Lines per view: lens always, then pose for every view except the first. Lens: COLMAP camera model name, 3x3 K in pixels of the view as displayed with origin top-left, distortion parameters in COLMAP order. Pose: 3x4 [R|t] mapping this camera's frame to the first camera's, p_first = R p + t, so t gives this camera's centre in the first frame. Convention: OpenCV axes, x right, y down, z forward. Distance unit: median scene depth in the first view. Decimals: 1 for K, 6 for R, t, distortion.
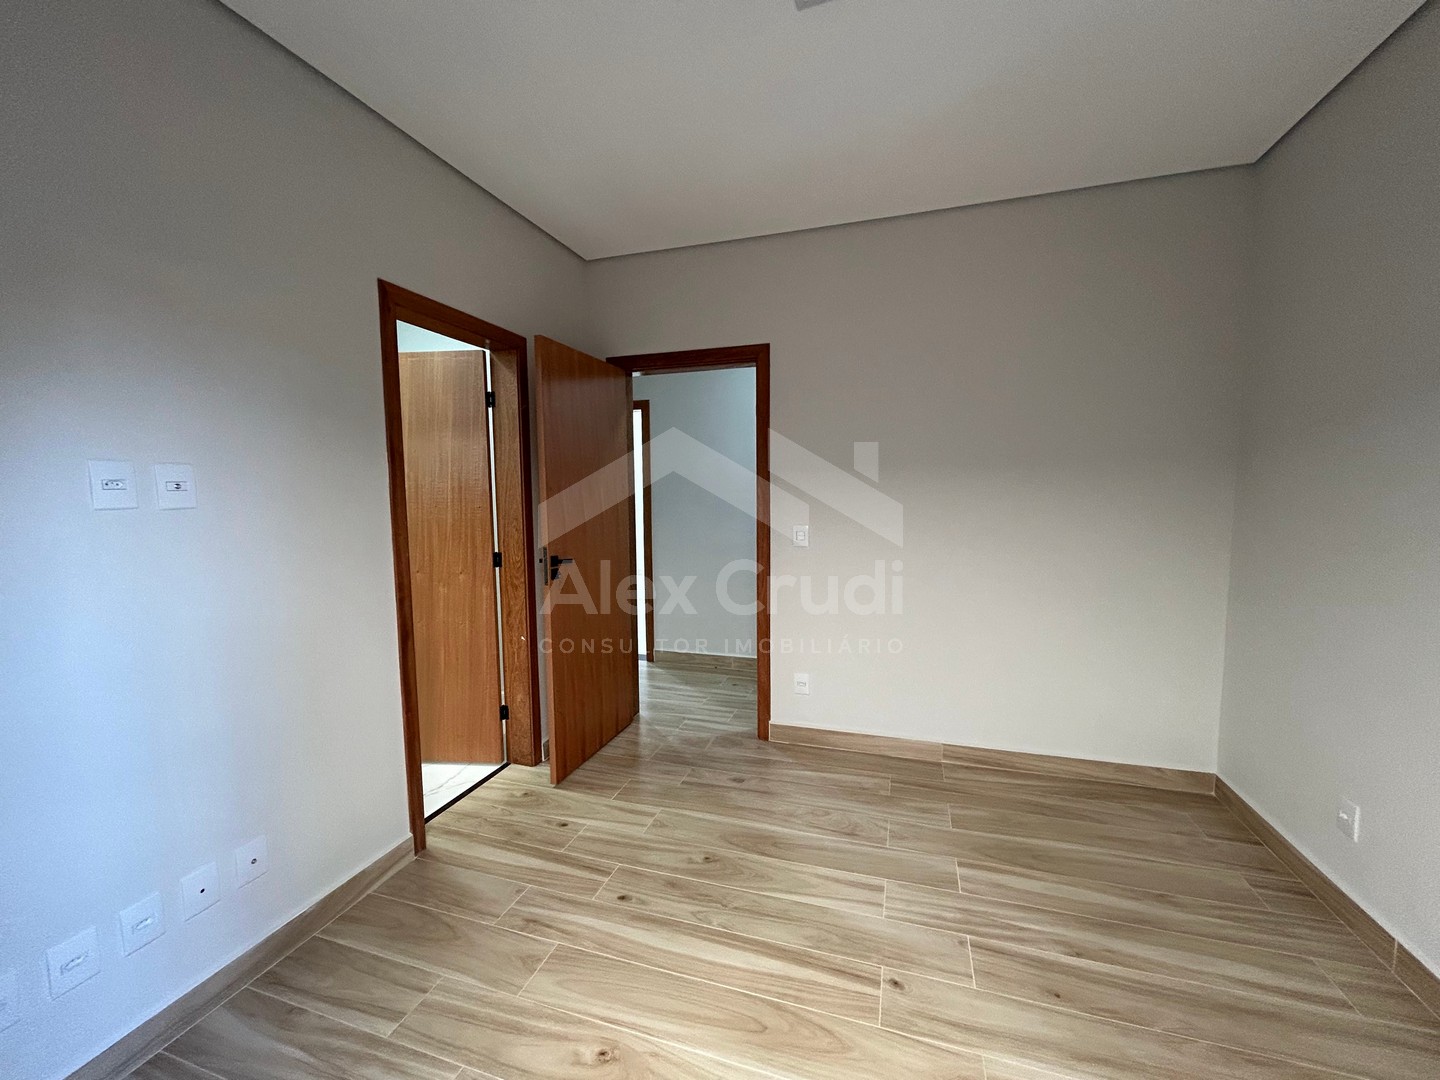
lens RADIAL K [[582.0, 0, 720.0], [0, 582.0, 540.0], [0, 0, 1]] dist [0.003241, 0.000215]
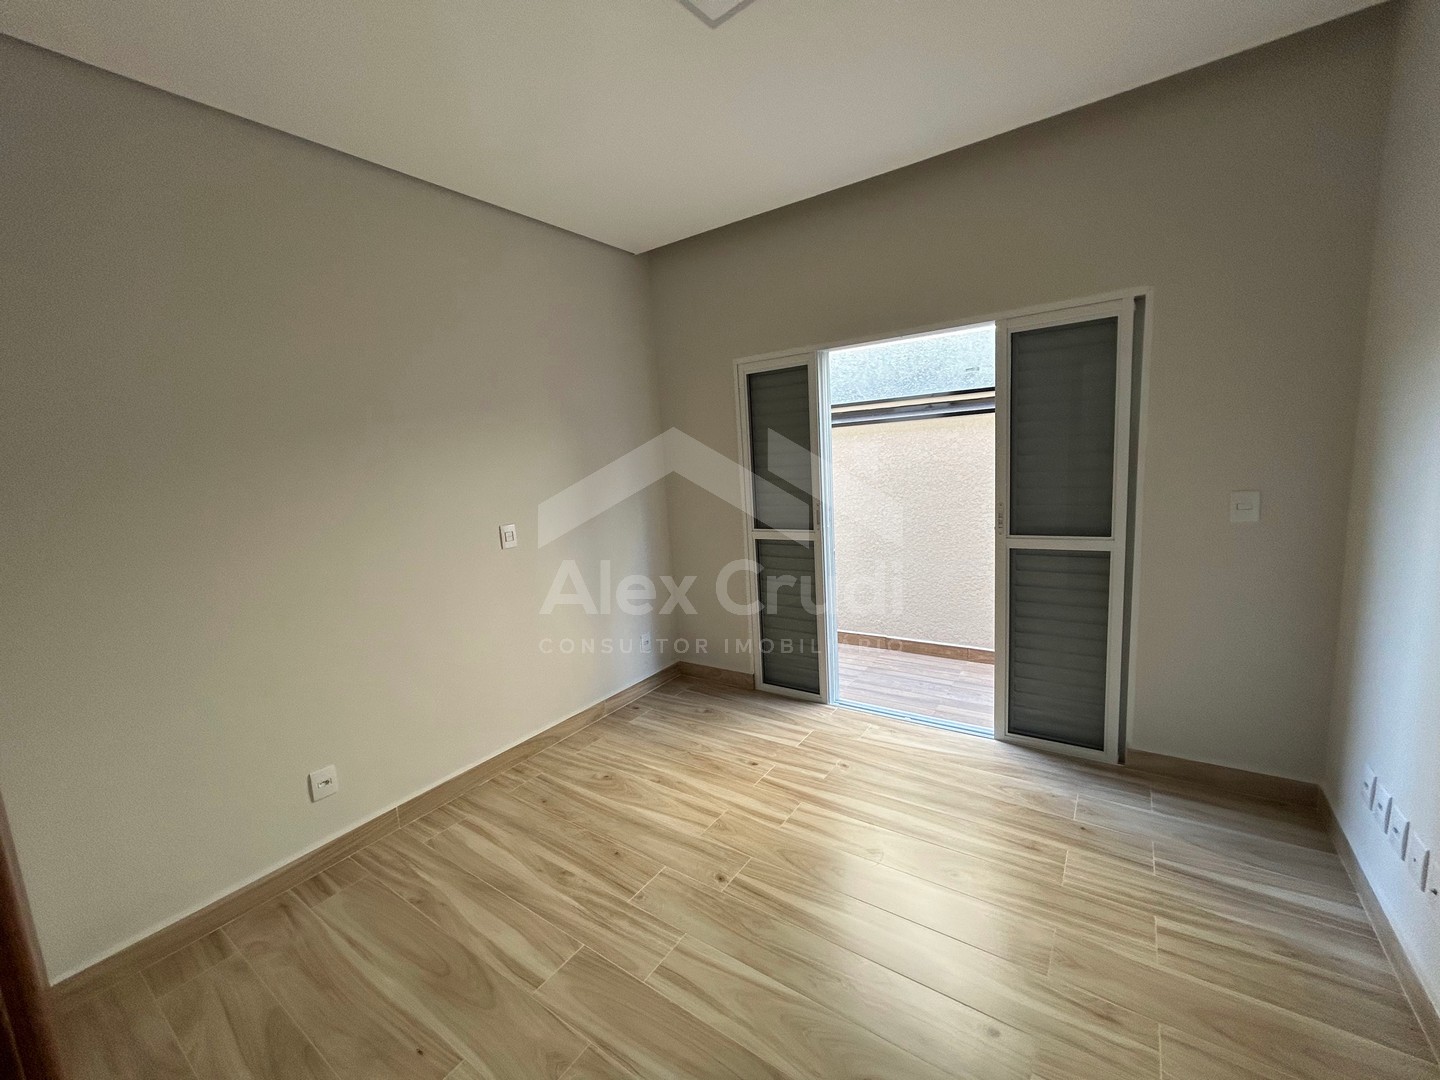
lens RADIAL K [[582.0, 0, 720.0], [0, 582.0, 540.0], [0, 0, 1]] dist [0.003241, 0.000215]
pose [[-0.953285, 0.027625, 0.300805, -0.087359], [0.098305, 0.969973, 0.222461, -0.208022], [-0.285628, 0.241639, -0.927377, 1.826899]]
